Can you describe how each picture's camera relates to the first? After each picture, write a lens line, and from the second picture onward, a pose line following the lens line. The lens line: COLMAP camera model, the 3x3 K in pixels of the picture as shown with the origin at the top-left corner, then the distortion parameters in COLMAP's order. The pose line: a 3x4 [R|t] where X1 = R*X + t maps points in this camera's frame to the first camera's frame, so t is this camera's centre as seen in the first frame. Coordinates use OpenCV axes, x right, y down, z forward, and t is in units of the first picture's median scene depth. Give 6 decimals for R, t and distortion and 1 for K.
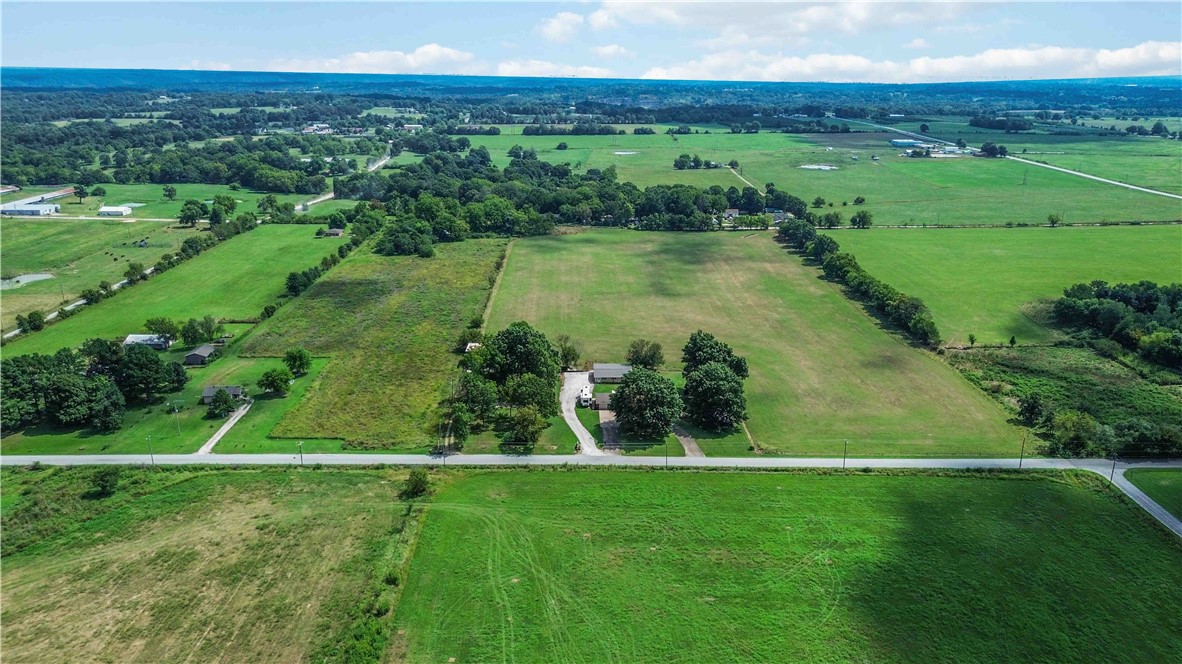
lens RADIAL K [[828.1, 0, 591.0], [0, 828.1, 332.0], [0, 0, 1]] dist [0.057578, -0.001538]
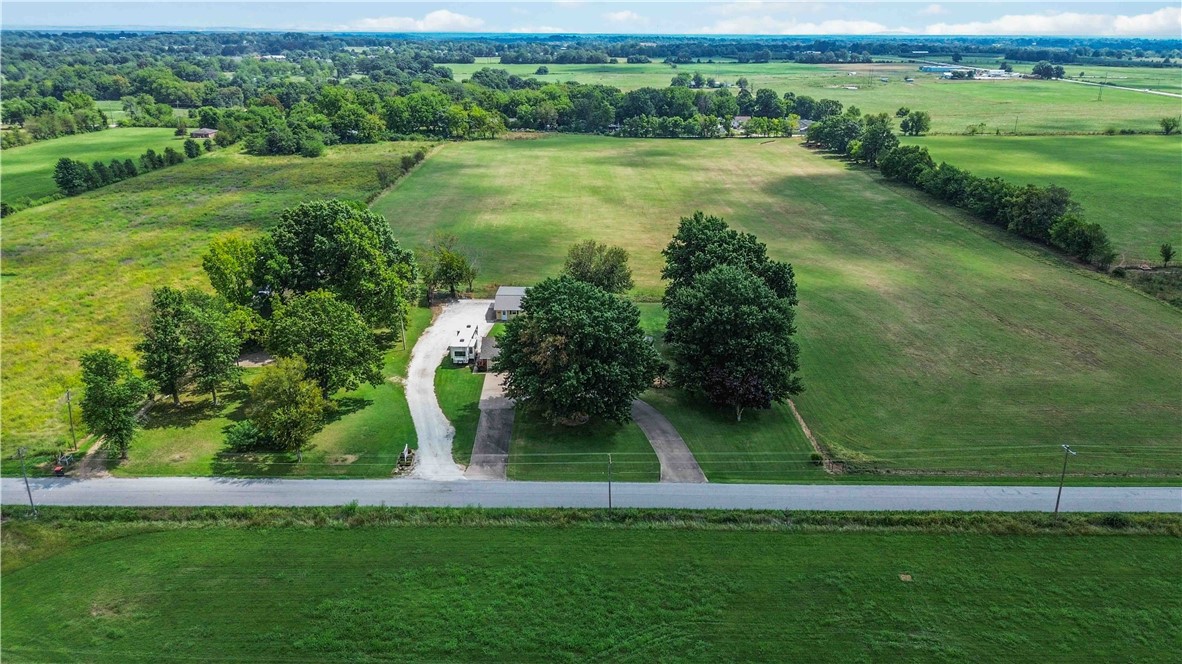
lens RADIAL K [[828.1, 0, 591.0], [0, 828.1, 332.0], [0, 0, 1]] dist [0.057578, -0.001538]
pose [[0.999998, 0.001835, -0.000973, 0.065931], [-0.001794, 0.999200, 0.039963, 0.048524], [0.001046, -0.039961, 0.999201, 0.486918]]
